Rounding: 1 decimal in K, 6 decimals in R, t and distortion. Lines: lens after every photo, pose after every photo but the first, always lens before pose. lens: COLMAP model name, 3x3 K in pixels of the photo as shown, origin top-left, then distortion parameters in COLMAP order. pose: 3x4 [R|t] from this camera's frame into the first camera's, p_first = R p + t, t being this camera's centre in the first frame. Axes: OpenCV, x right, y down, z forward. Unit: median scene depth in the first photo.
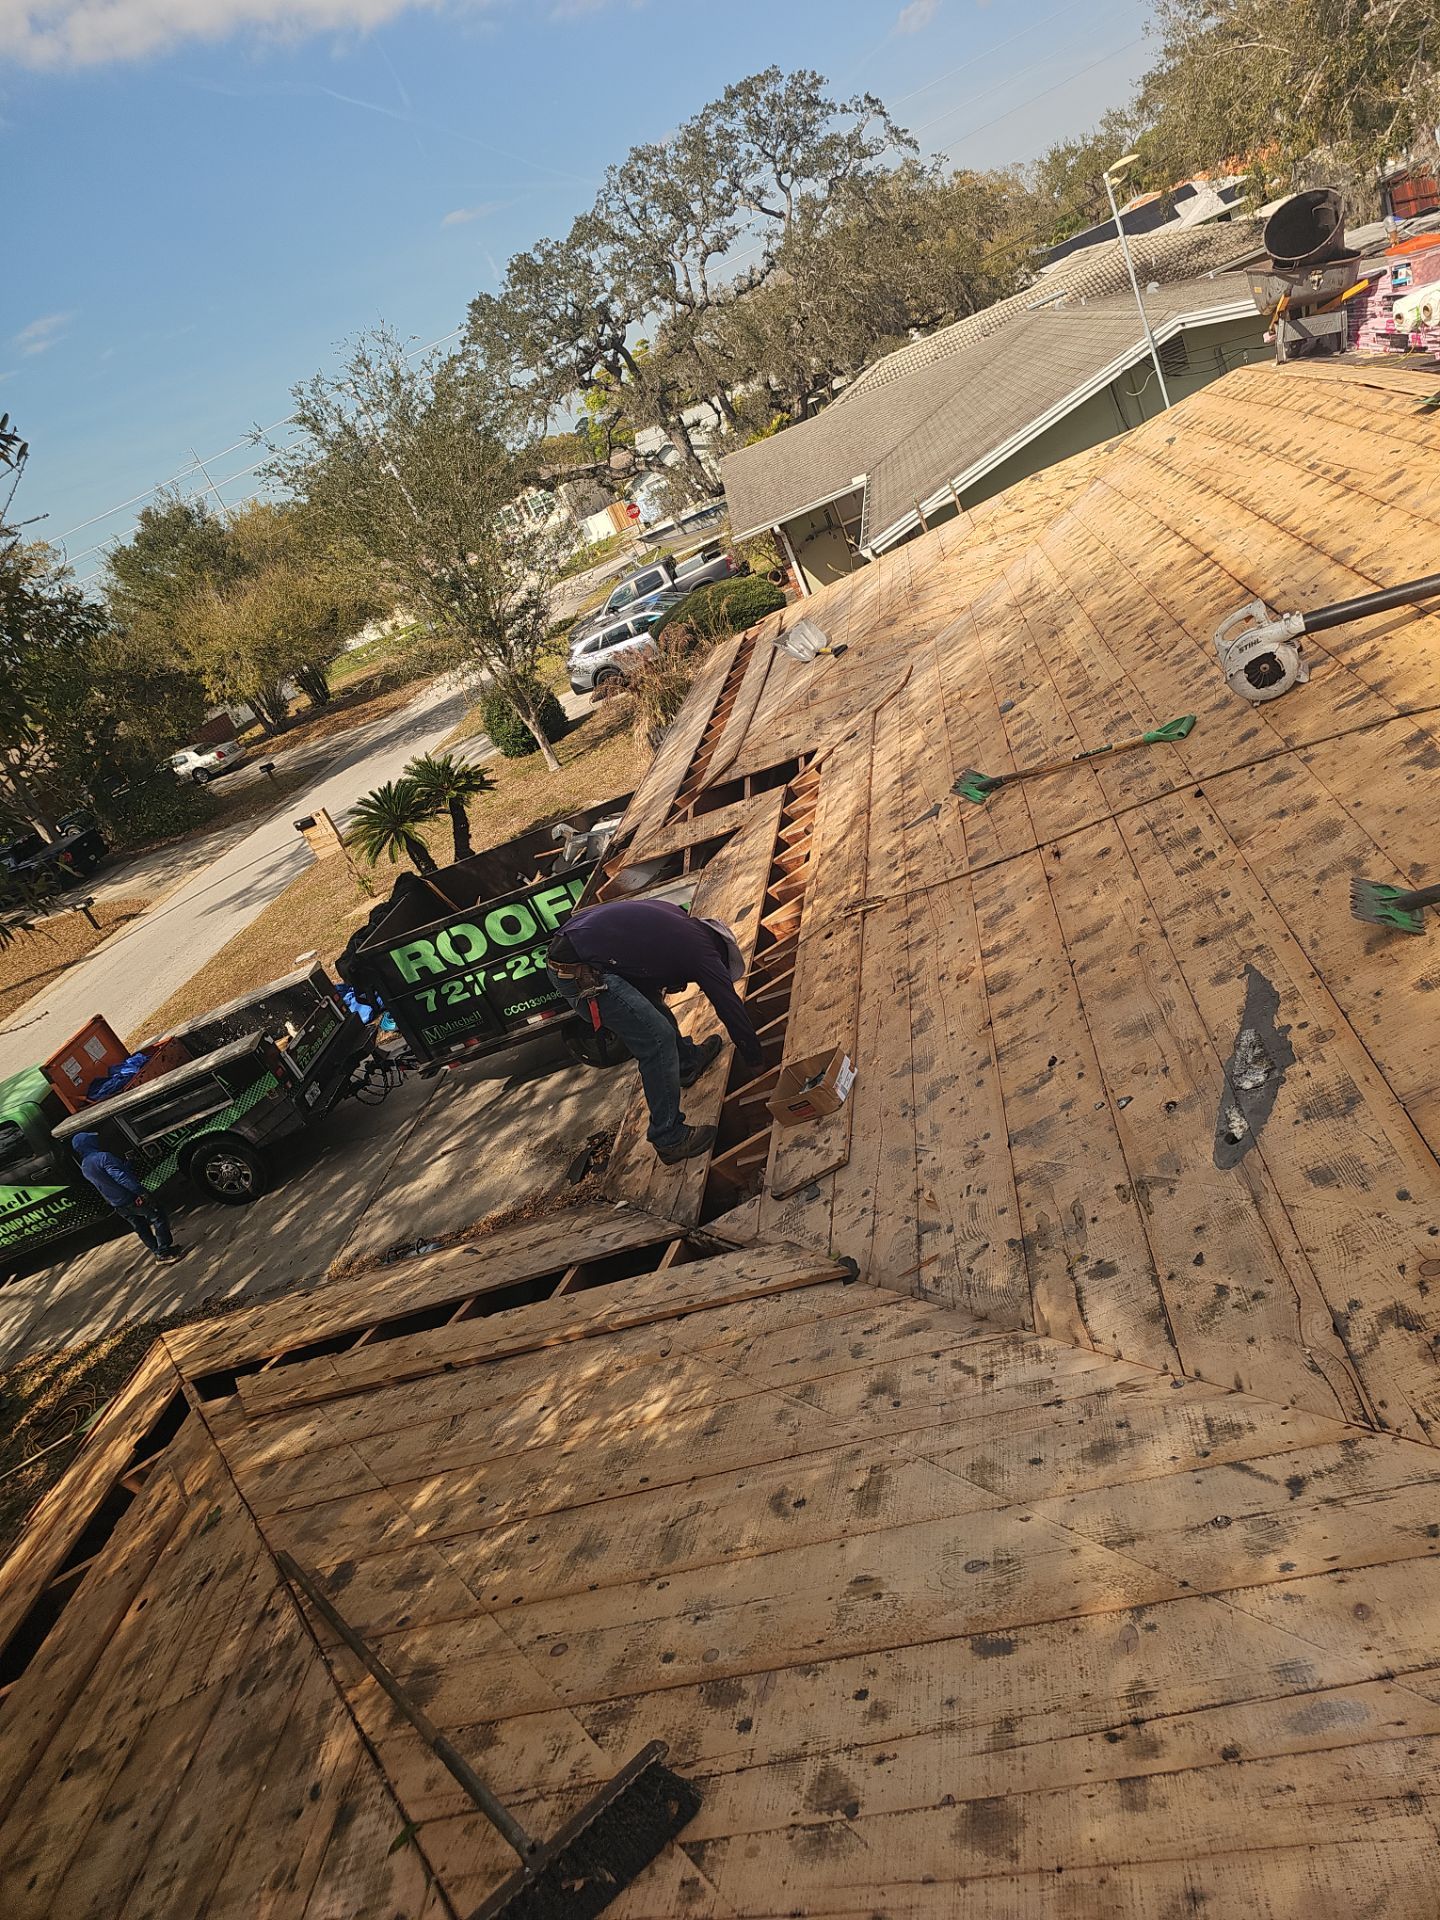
lens RADIAL K [[1295.8, 0, 720.0], [0, 1295.8, 960.0], [0, 0, 1]] dist [0.057394, -0.051578]
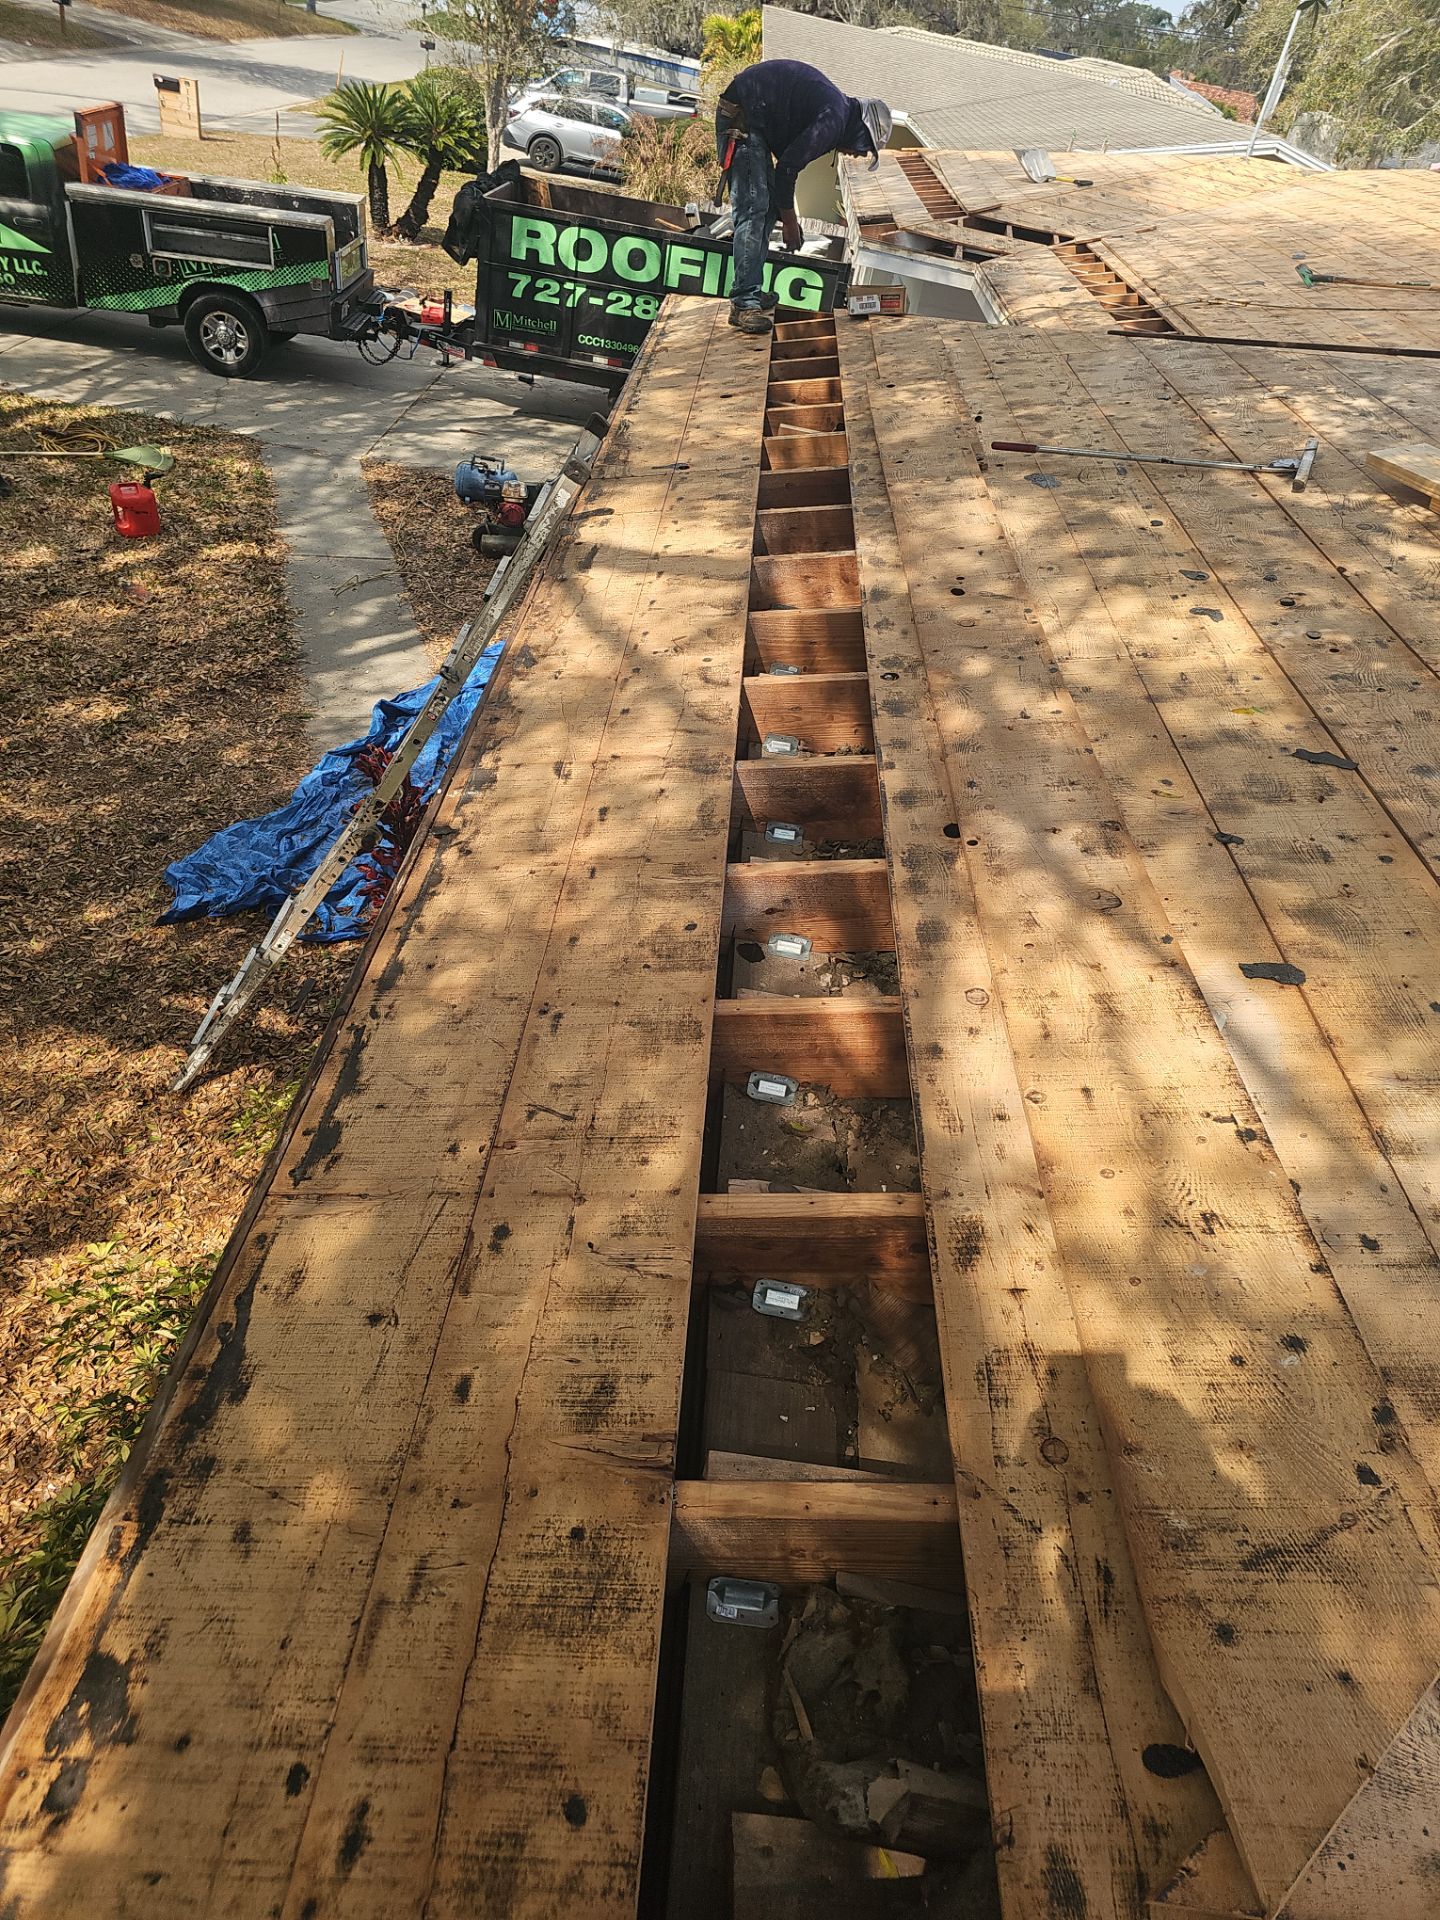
lens RADIAL K [[1348.7, 0, 713.3], [0, 1348.7, 990.0], [0, 0, 1]] dist [0.006858, -0.003136]
pose [[0.833660, 0.394711, 0.386283, -0.405240], [-0.468884, 0.875422, 0.117405, 0.454440], [-0.291819, -0.278998, 0.914878, -0.260238]]
